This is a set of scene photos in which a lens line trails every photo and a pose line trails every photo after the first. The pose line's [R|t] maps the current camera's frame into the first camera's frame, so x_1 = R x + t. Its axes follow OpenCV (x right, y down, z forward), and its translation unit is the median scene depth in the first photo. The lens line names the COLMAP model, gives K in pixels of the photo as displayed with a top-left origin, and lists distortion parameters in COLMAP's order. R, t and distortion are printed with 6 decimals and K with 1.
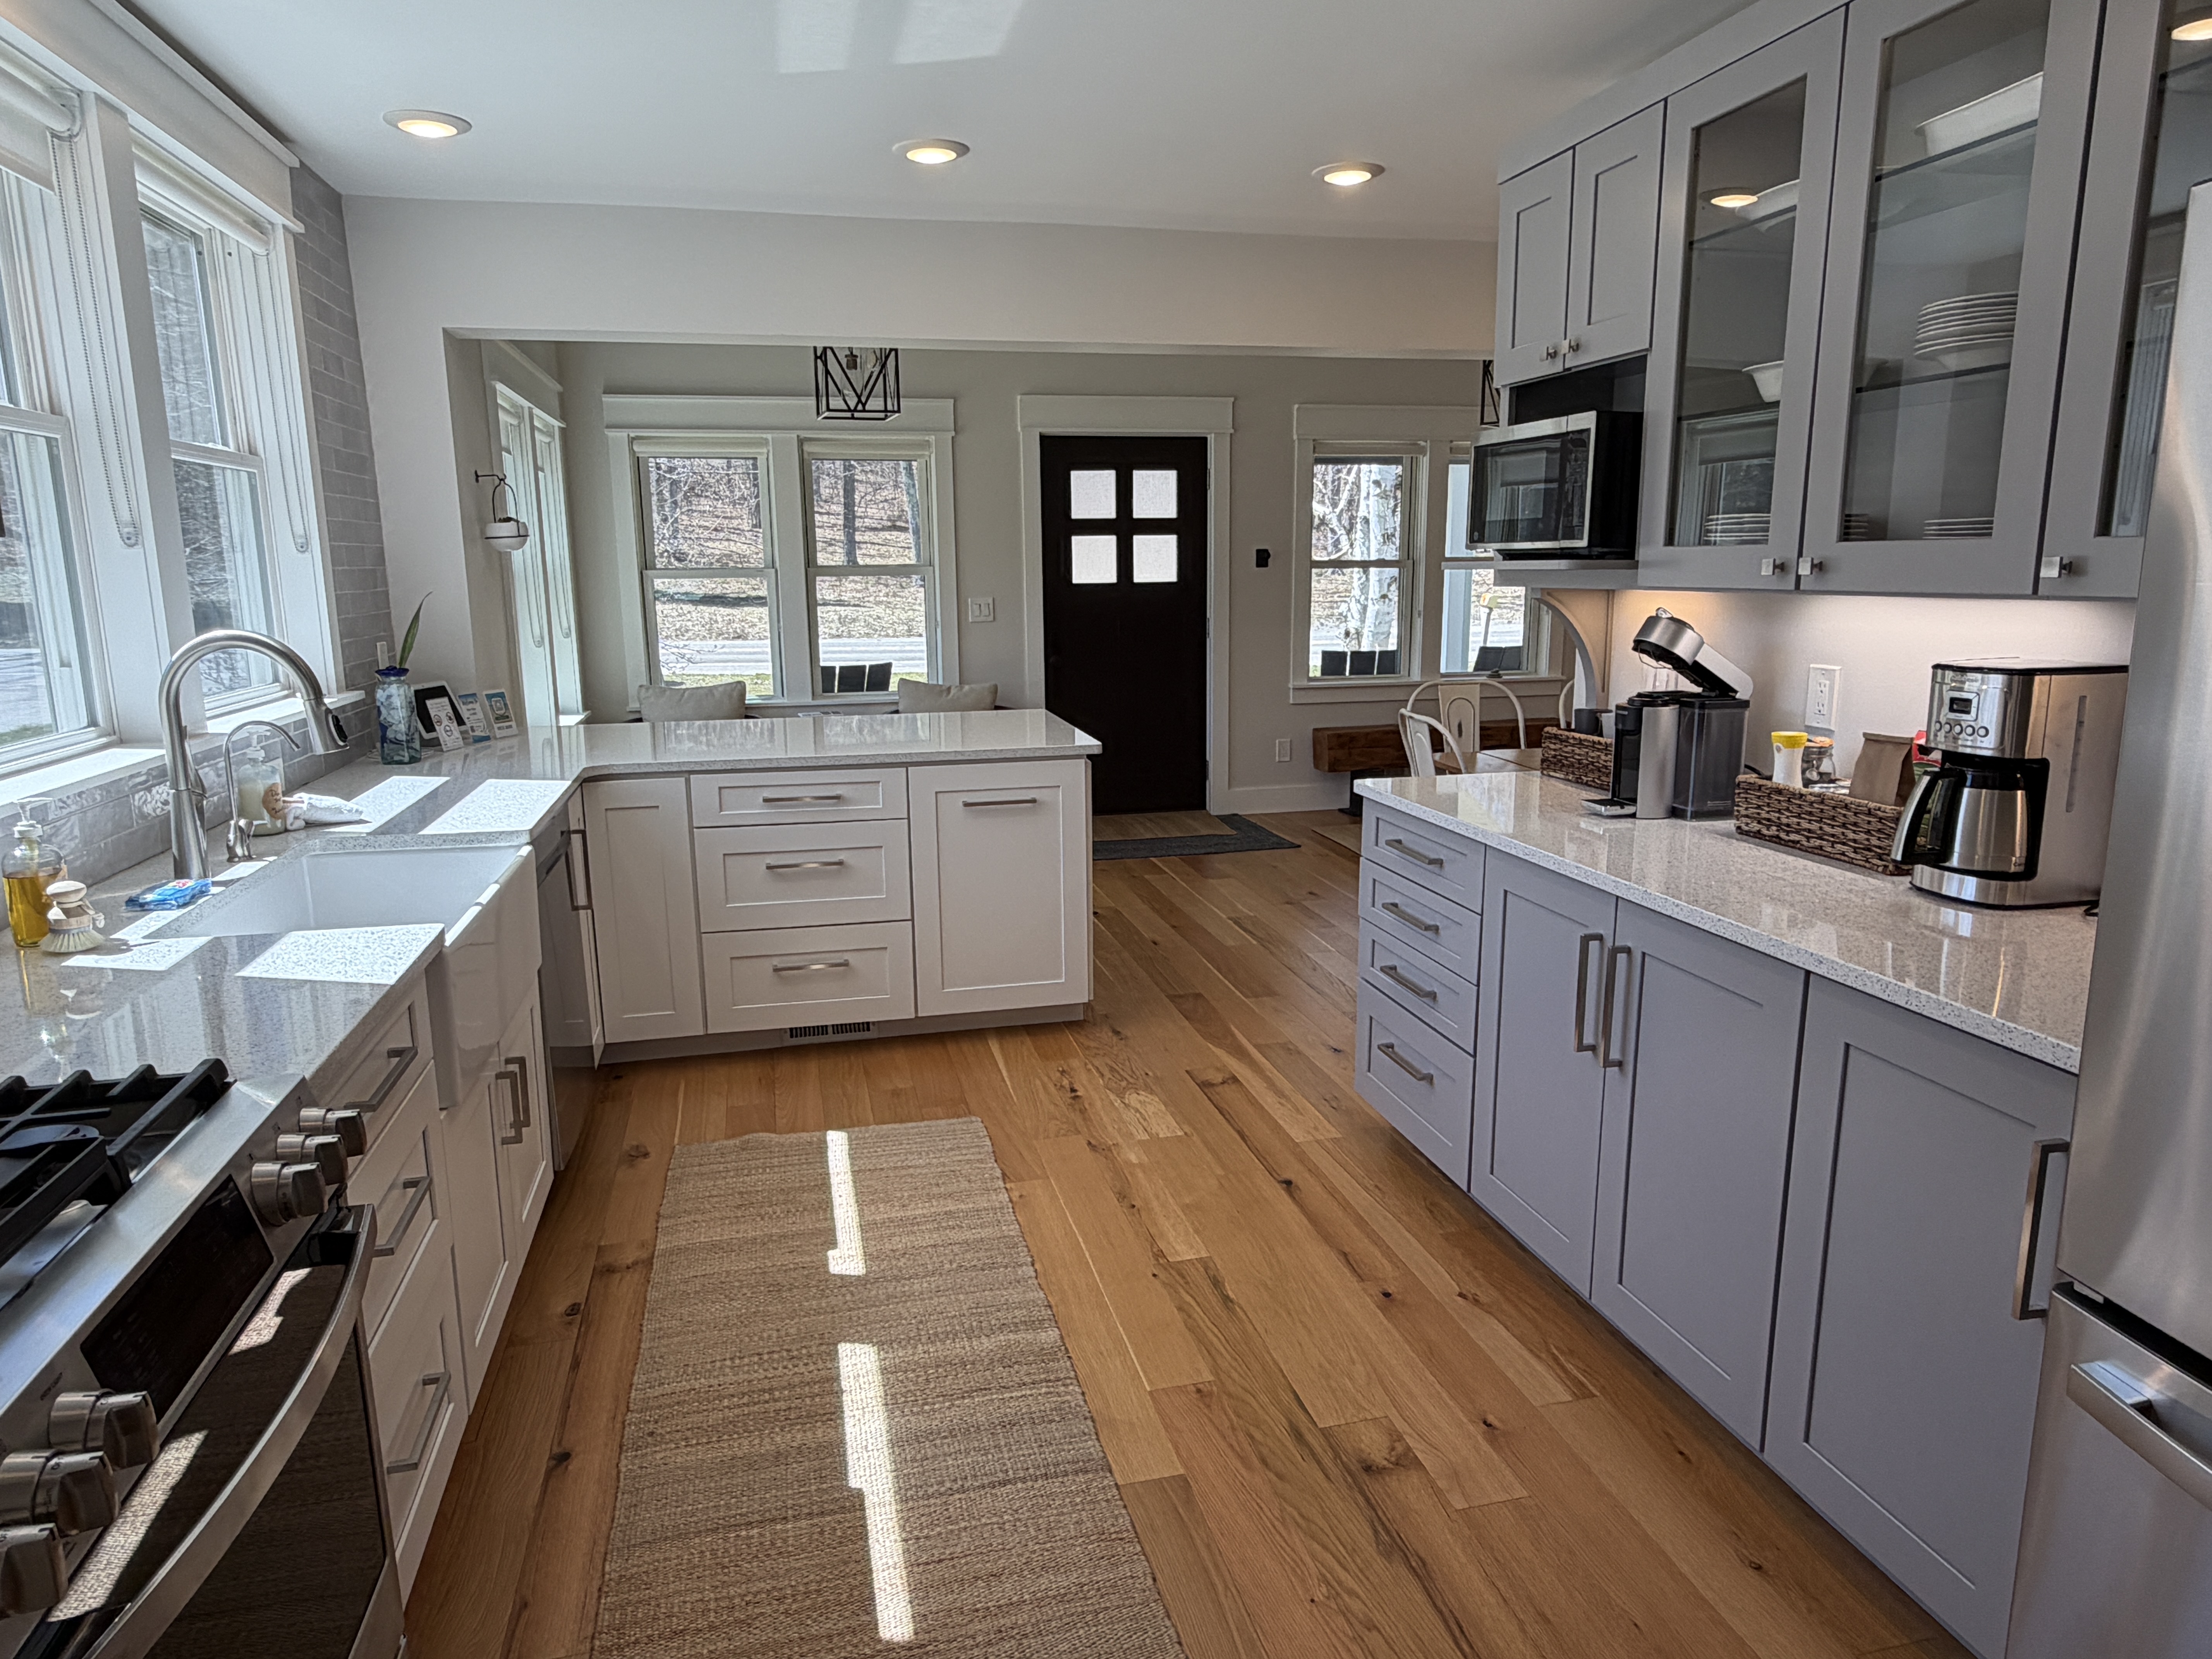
lens RADIAL K [[1359.4, 0, 1103.7], [0, 1359.4, 834.5], [0, 0, 1]] dist [0.001302, 0.000399]
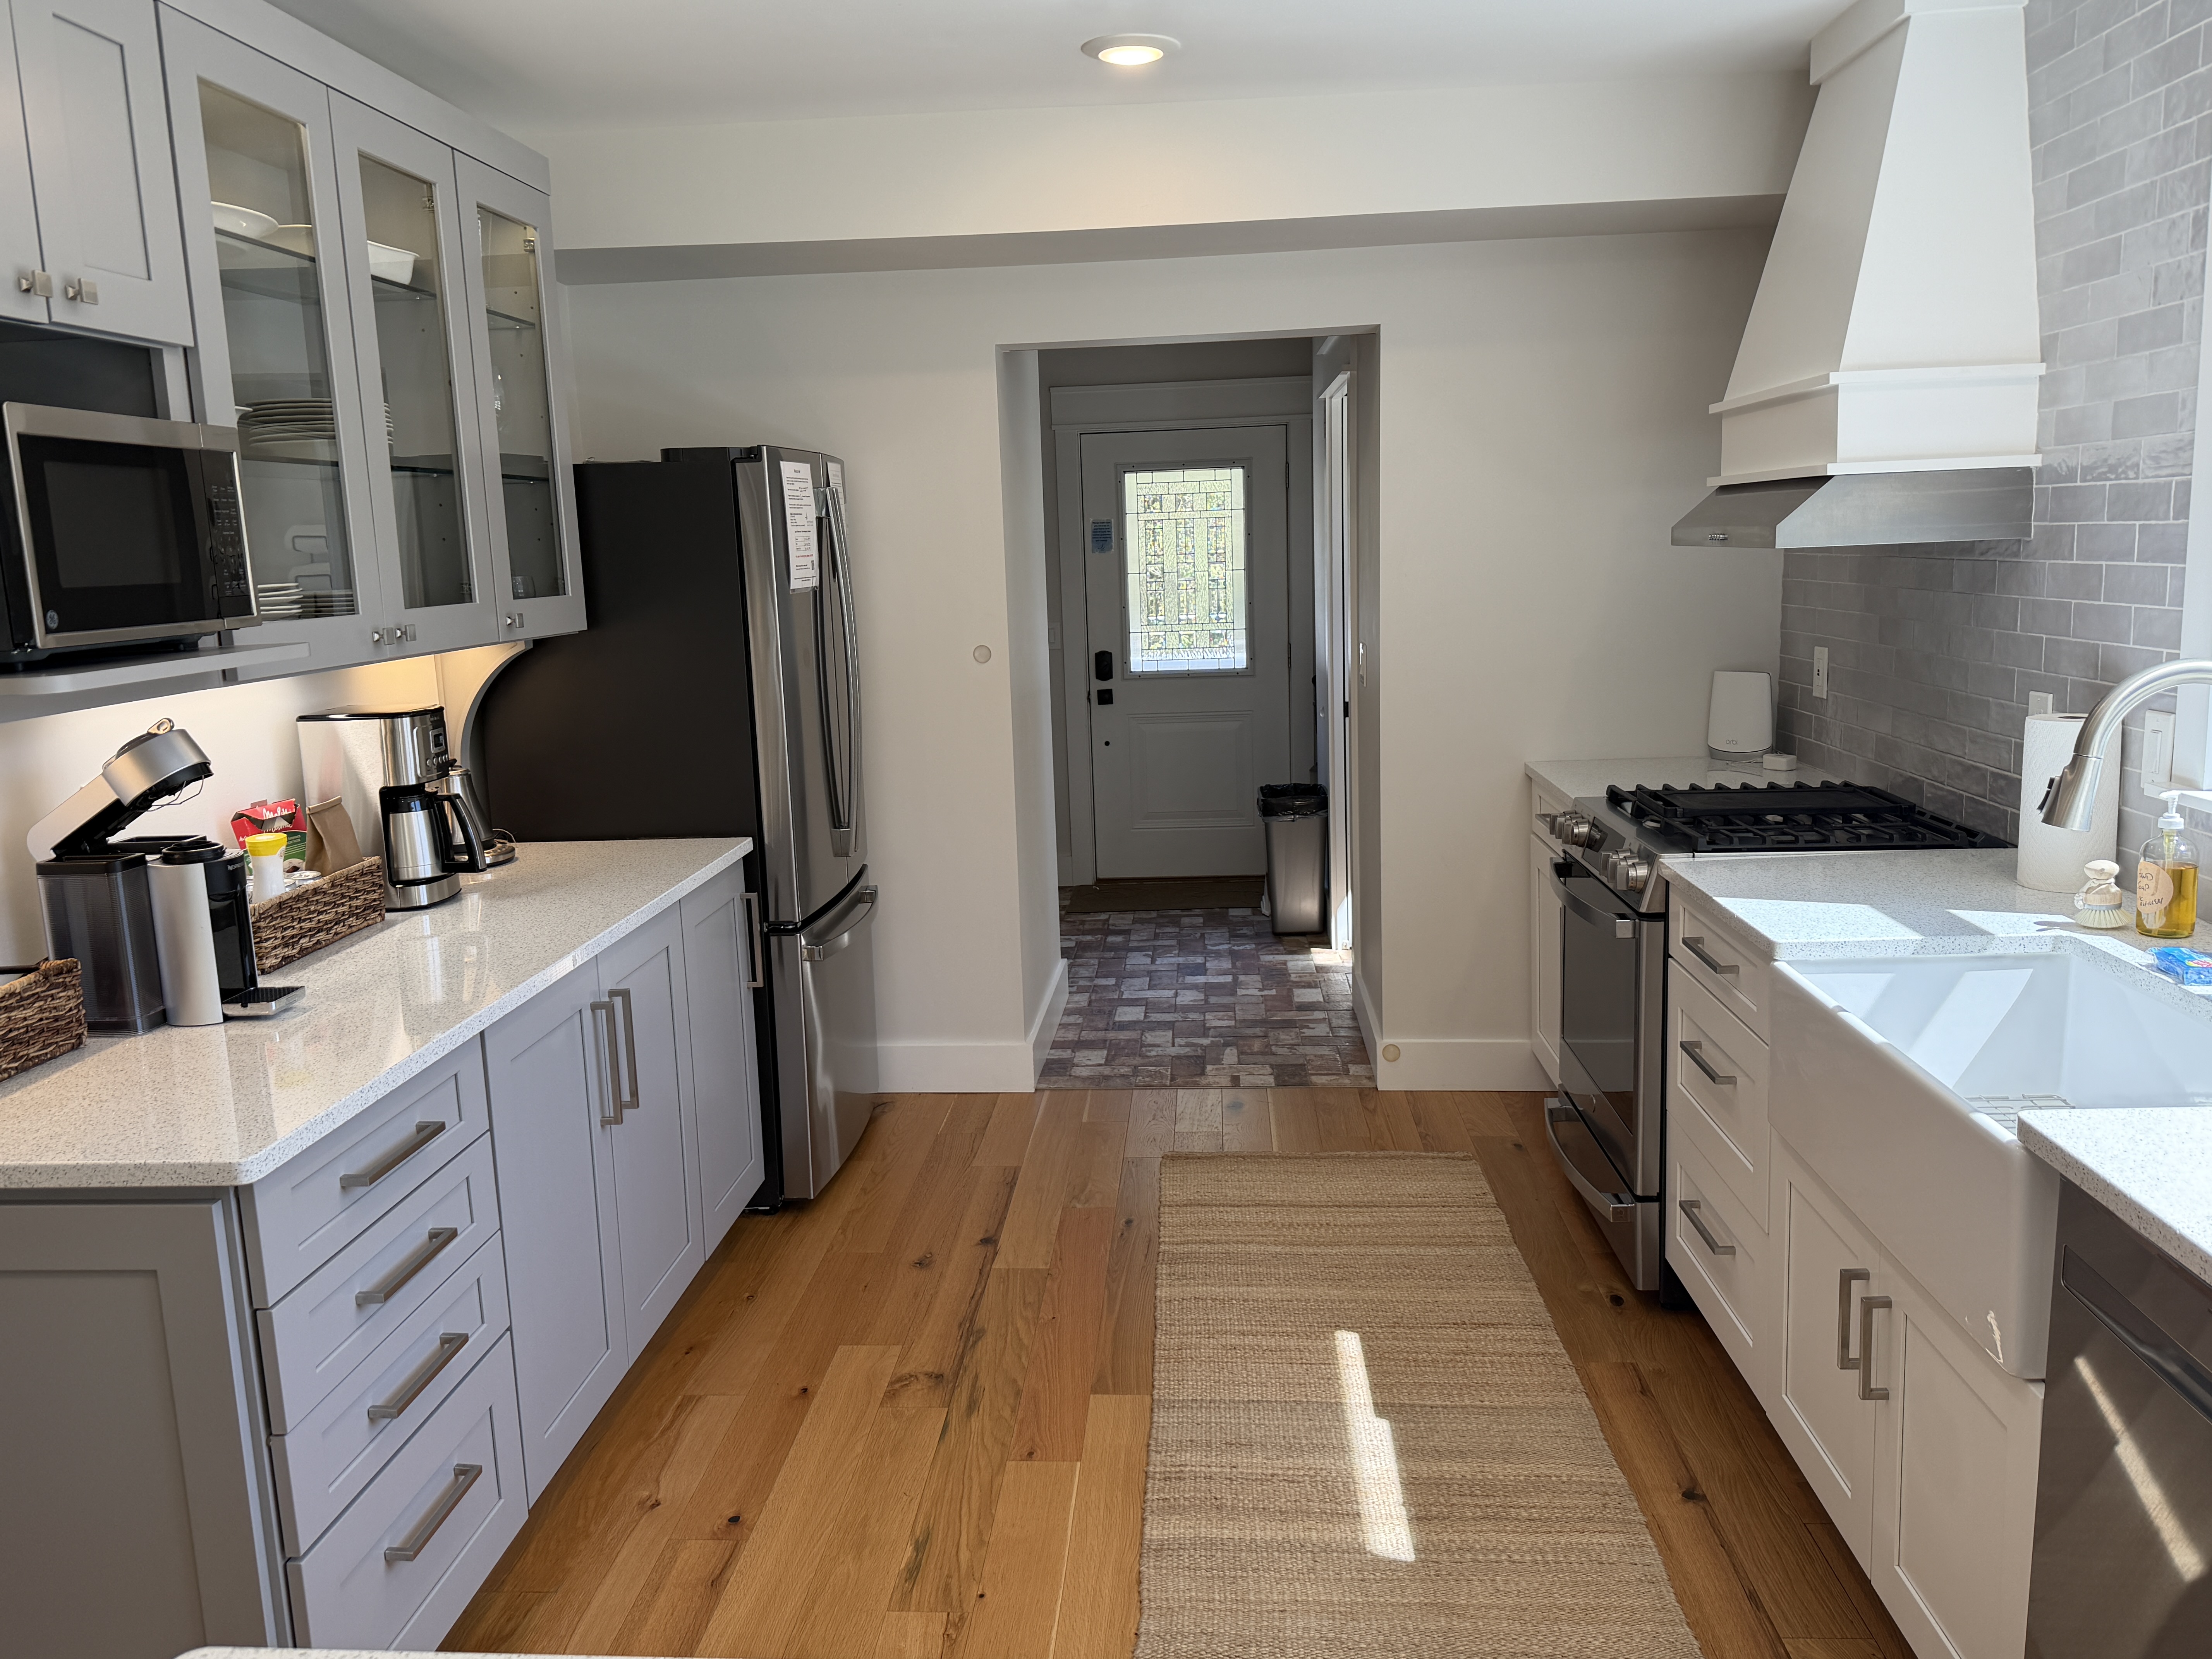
lens RADIAL K [[1742.6, 0, 1099.2], [0, 1742.6, 827.4], [0, 0, 1]] dist [0.010587, 0.001194]
pose [[-0.954814, -0.002034, 0.297198, -0.351242], [0.104387, 0.933973, 0.341757, -0.433490], [-0.278270, 0.357338, -0.891558, 1.976615]]
